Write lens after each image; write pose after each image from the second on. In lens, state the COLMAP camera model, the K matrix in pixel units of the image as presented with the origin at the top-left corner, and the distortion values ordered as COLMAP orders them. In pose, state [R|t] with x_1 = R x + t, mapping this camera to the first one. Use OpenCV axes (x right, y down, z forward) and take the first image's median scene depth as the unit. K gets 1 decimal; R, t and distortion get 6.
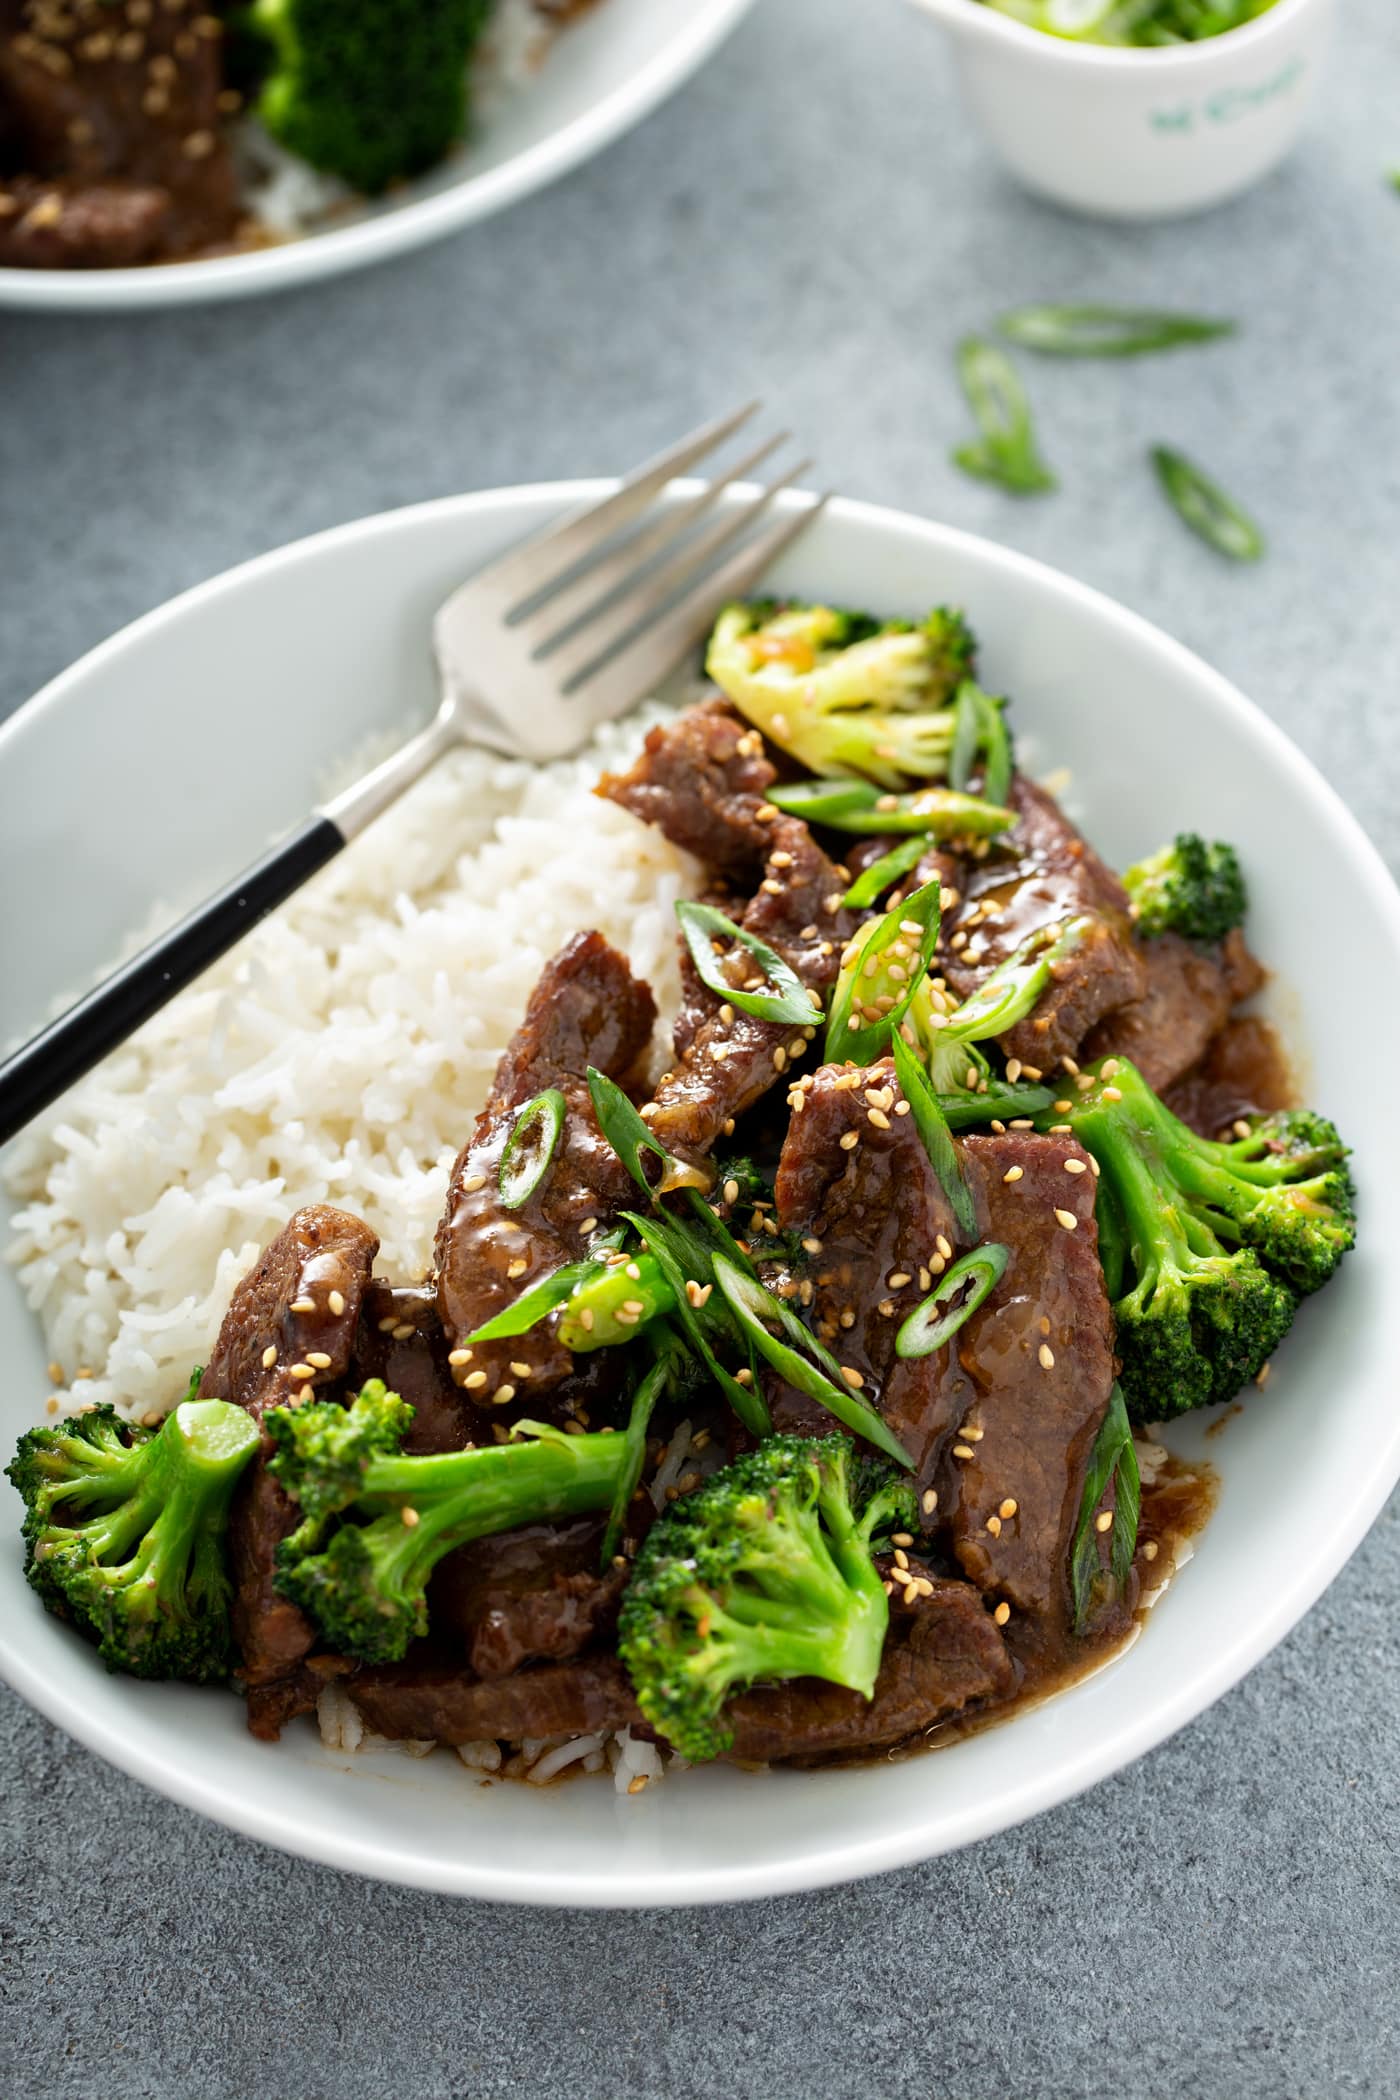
lens RADIAL K [[6585.4, 0, 700.0], [0, 6585.4, 1050.0], [0, 0, 1]] dist [-0.062360, 1.474220]
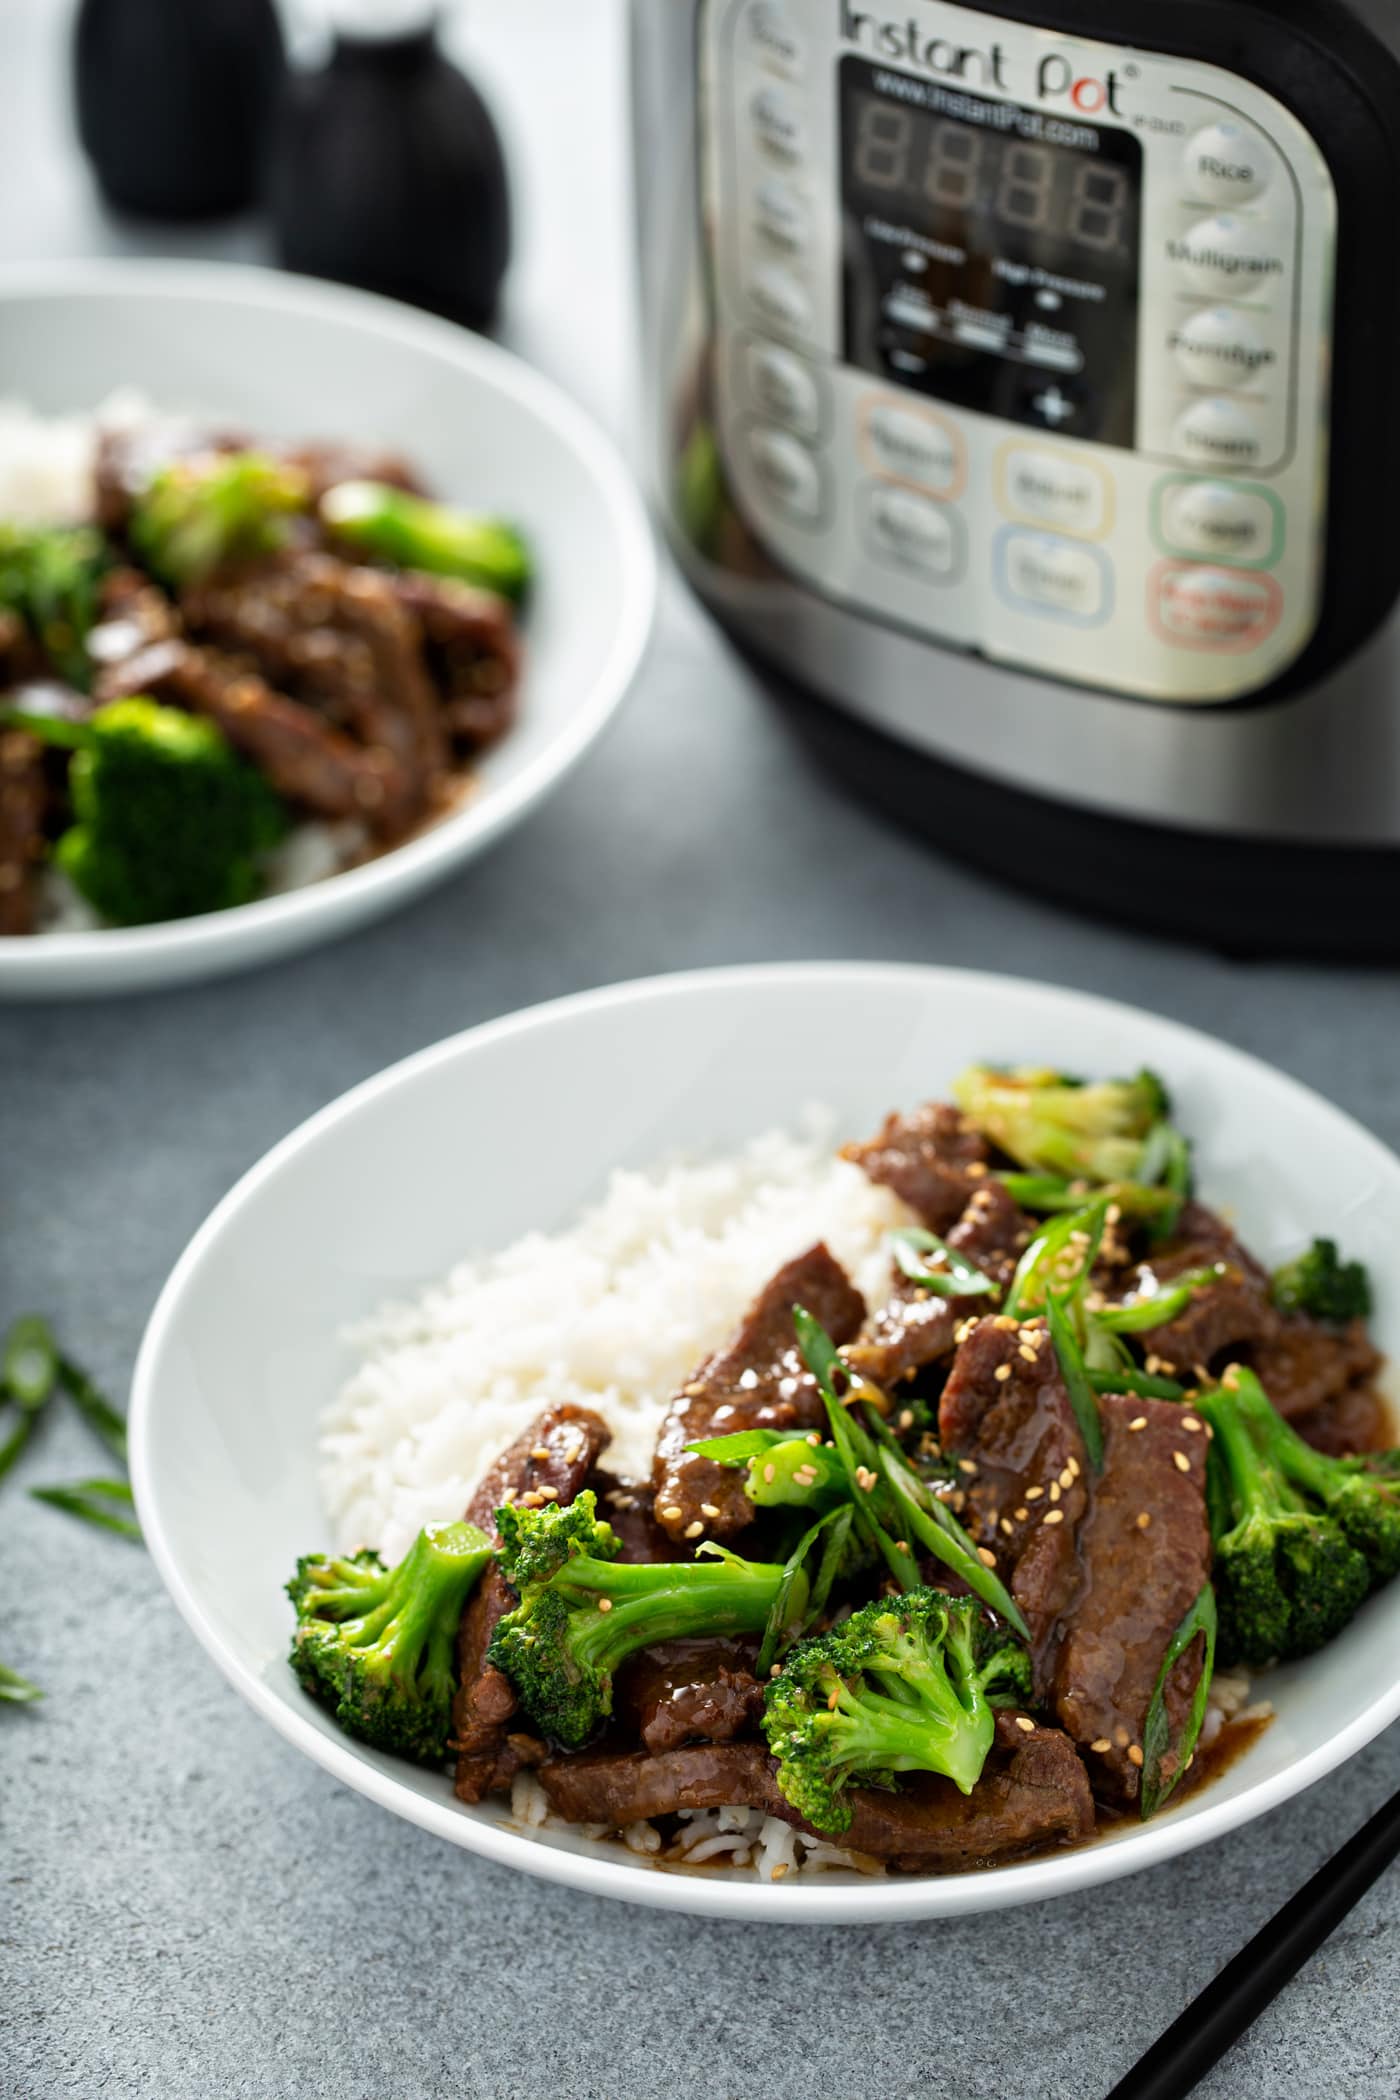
lens RADIAL K [[6585.4, 0, 700.0], [0, 6585.4, 1050.0], [0, 0, 1]] dist [-0.062360, 1.474220]
pose [[0.990558, 0.082675, -0.109357, 0.094441], [-0.111907, 0.948408, -0.296648, 0.321587], [0.079190, 0.306085, 0.948705, -0.171120]]
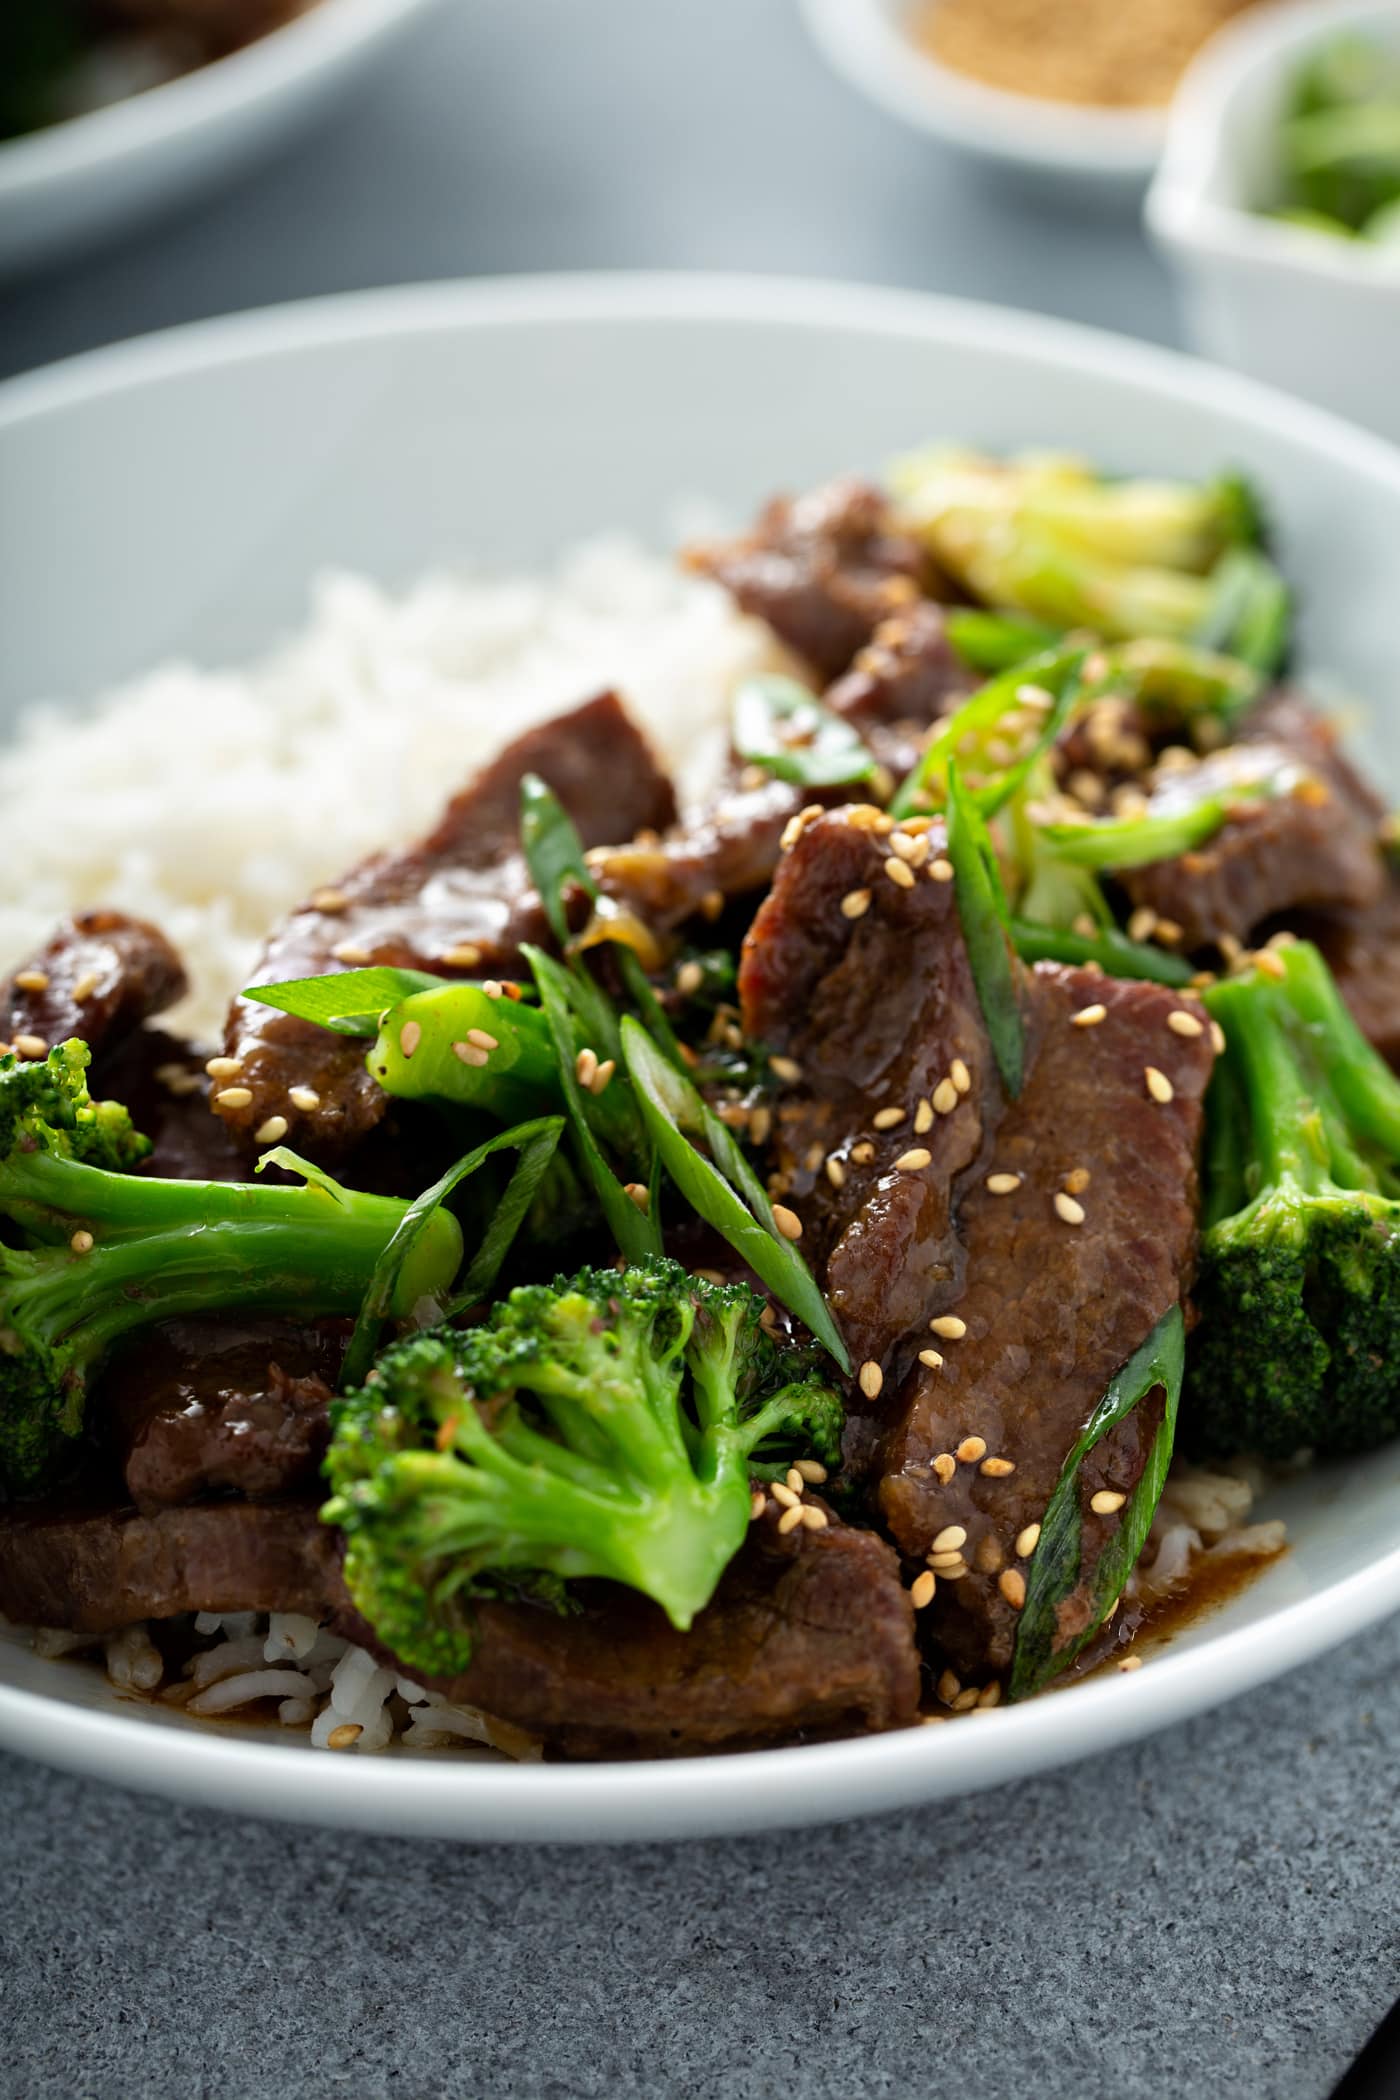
lens RADIAL K [[6845.3, 0, 455.6], [0, 6845.3, 1050.5], [0, 0, 1]] dist [0.157556, 1.762314]
pose [[0.958414, 0.158324, -0.237436, 0.153793], [-0.221584, 0.937152, -0.269529, 0.228496], [0.179841, 0.310932, 0.933262, 0.330147]]
